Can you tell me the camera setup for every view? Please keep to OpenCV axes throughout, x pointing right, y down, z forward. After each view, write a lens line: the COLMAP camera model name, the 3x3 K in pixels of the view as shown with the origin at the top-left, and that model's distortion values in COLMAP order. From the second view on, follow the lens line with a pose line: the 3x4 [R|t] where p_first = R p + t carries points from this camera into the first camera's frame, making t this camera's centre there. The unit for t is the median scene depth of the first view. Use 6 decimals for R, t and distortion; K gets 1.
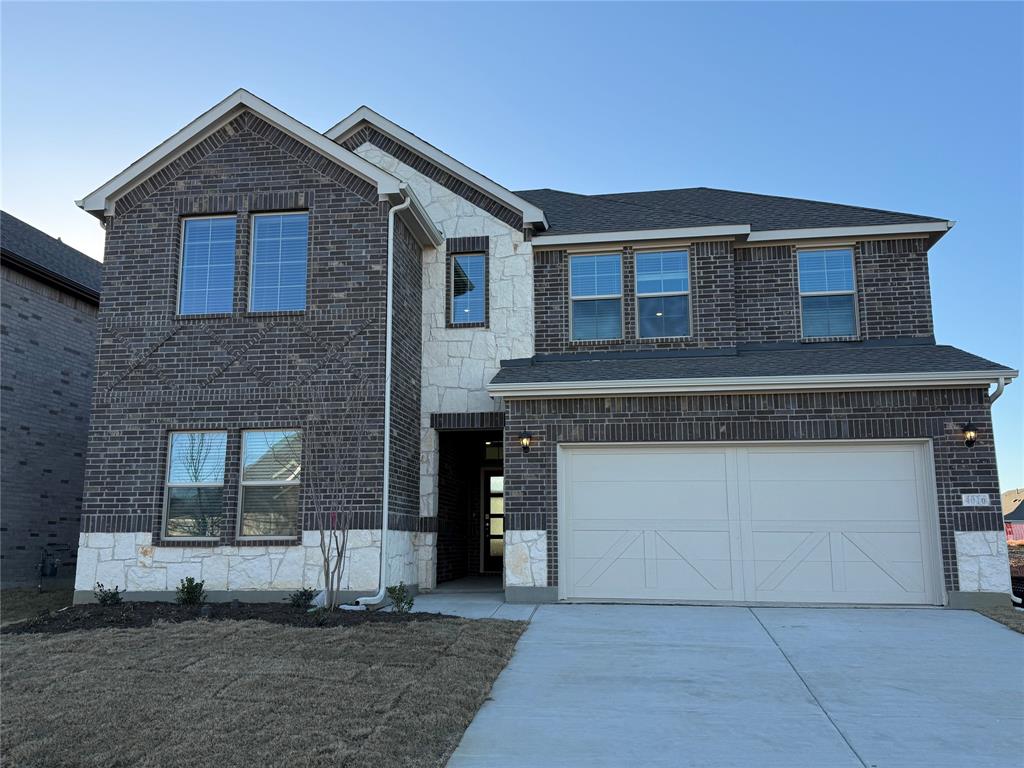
lens RADIAL K [[843.0, 0, 512.0], [0, 843.0, 384.0], [0, 0, 1]] dist [0.136958, -0.224698]
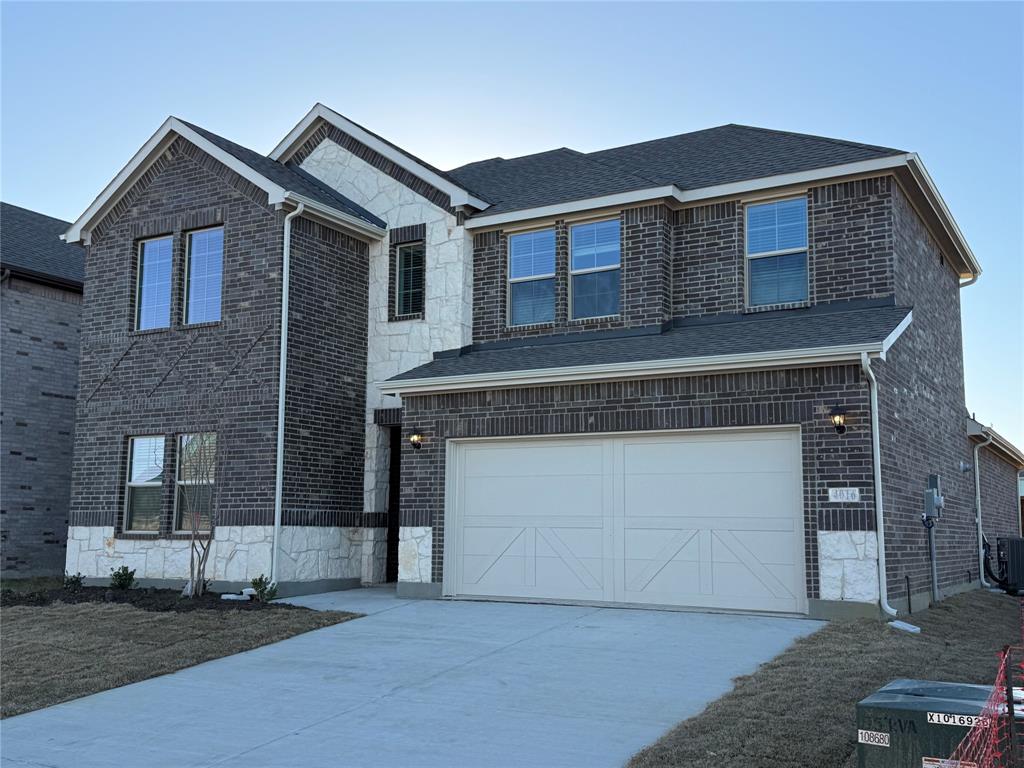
lens RADIAL K [[1043.1, 0, 512.0], [0, 1043.1, 384.0], [0, 0, 1]] dist [0.116485, -0.007464]
pose [[0.927053, -0.043142, -0.372439, 0.576085], [0.058727, 0.997805, 0.030598, -0.025937], [0.370301, -0.050238, 0.927552, -0.093169]]
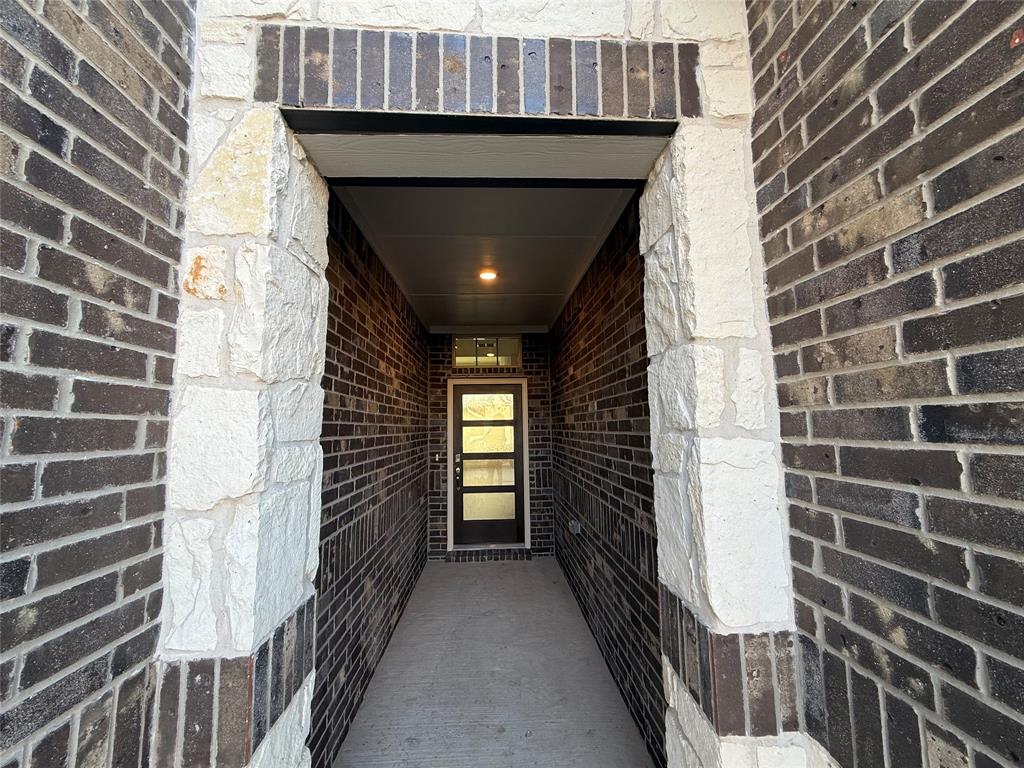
lens RADIAL K [[404.4, 0, 513.0], [0, 404.4, 386.6], [0, 0, 1]] dist [0.000216, 0.000289]
pose [[0.981291, 0.006625, 0.192417, -0.068125], [-0.023236, 0.996178, 0.084199, 0.111918], [-0.191124, -0.087094, 0.977694, 1.009611]]
